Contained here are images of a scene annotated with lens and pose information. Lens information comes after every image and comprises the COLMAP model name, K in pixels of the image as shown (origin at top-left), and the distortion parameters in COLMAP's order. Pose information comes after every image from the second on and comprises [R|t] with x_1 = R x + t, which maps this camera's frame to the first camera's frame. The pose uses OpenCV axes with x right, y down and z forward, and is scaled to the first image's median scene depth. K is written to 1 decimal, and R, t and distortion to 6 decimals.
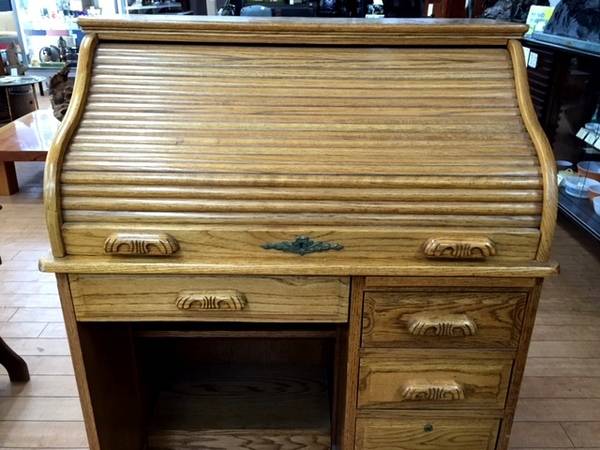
lens RADIAL K [[515.2, 0, 300.4], [0, 515.2, 222.5], [0, 0, 1]] dist [0.008587, -0.006720]
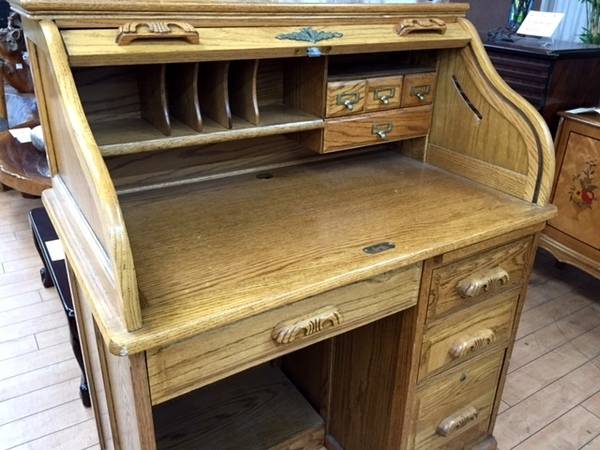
lens RADIAL K [[515.2, 0, 300.8], [0, 515.2, 225.5], [0, 0, 1]] dist [0.008587, -0.006720]
pose [[0.848987, -0.214093, 0.483100, -0.565573], [0.196081, 0.976612, 0.088214, -0.091636], [-0.490687, 0.019835, 0.871110, 0.234992]]
